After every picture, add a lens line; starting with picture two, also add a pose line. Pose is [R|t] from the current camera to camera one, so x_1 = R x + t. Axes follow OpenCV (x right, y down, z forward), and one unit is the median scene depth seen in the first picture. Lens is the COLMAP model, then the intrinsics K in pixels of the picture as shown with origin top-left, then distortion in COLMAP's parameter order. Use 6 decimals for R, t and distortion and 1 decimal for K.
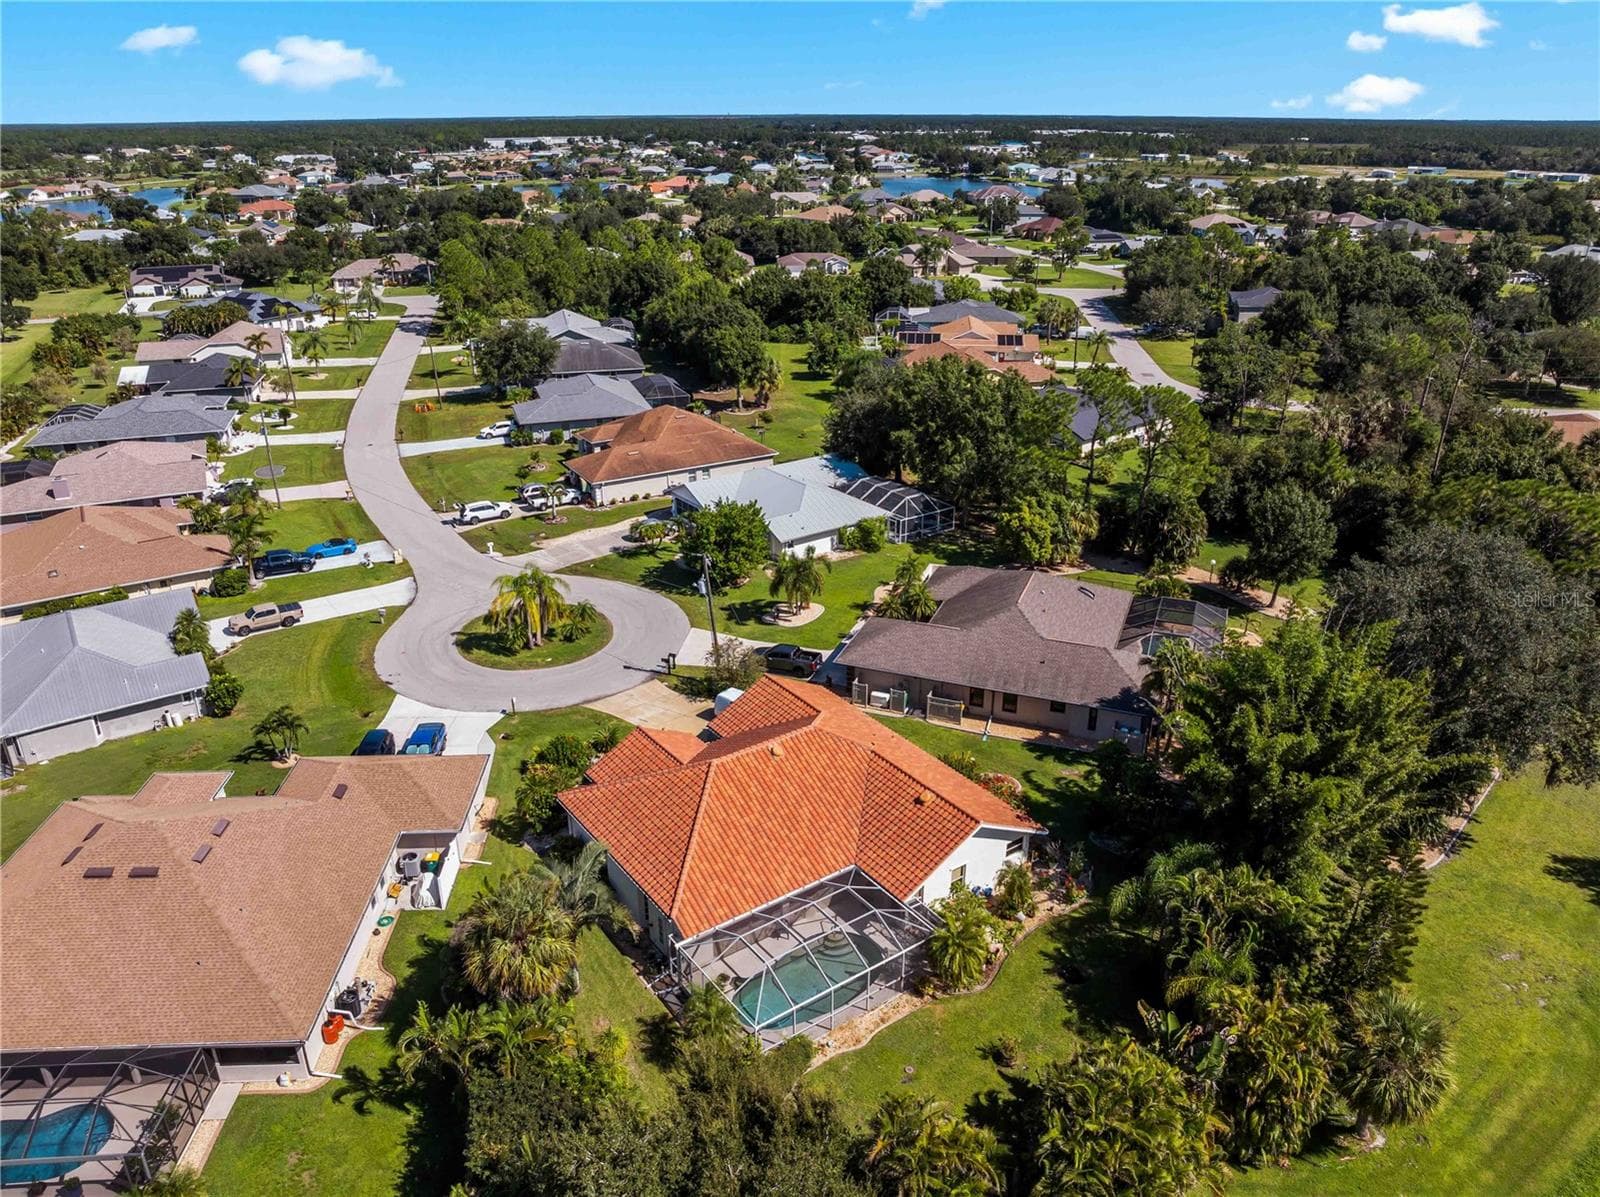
lens RADIAL K [[1146.4, 0, 794.5], [0, 1146.4, 600.5], [0, 0, 1]] dist [-0.037812, -0.004568]
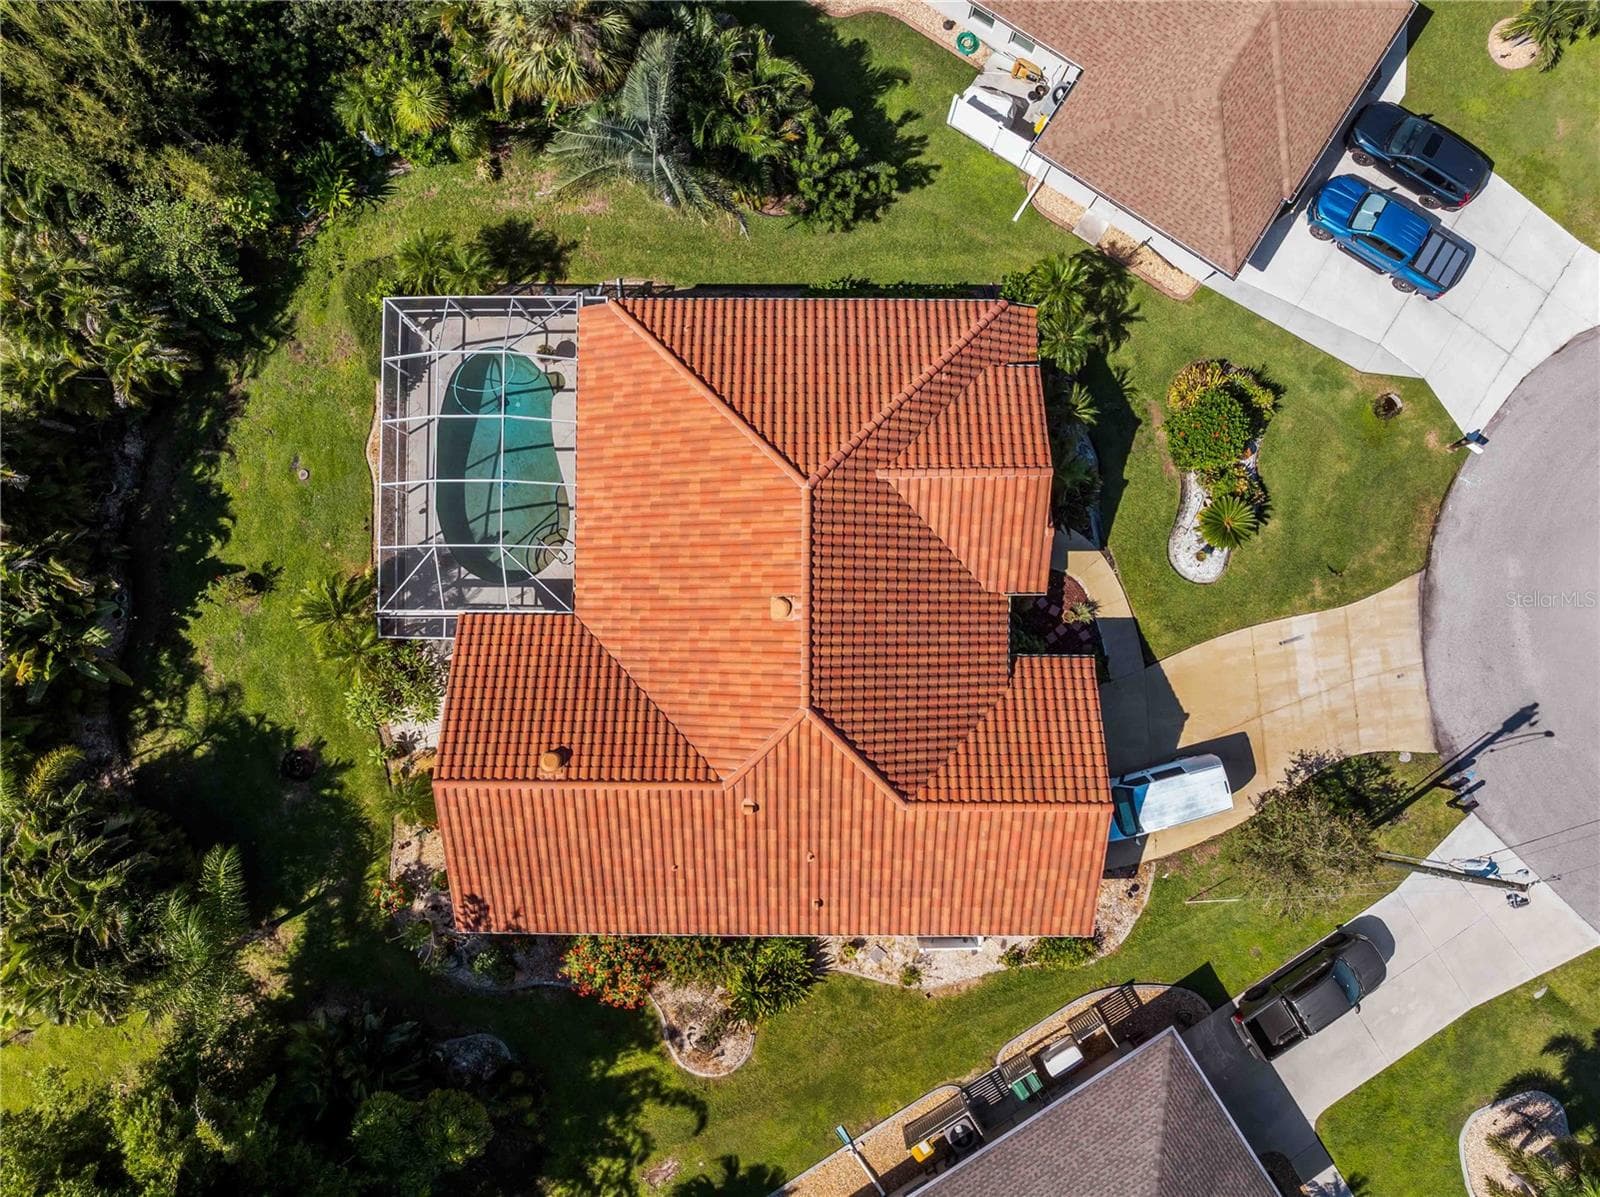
lens RADIAL K [[1146.4, 0, 794.5], [0, 1146.4, 600.5], [0, 0, 1]] dist [-0.037812, -0.004568]
pose [[-0.582655, 0.812165, -0.030024, -0.001666], [-0.320188, -0.195438, 0.926975, -0.200343], [0.746989, 0.549720, 0.373919, 0.438289]]
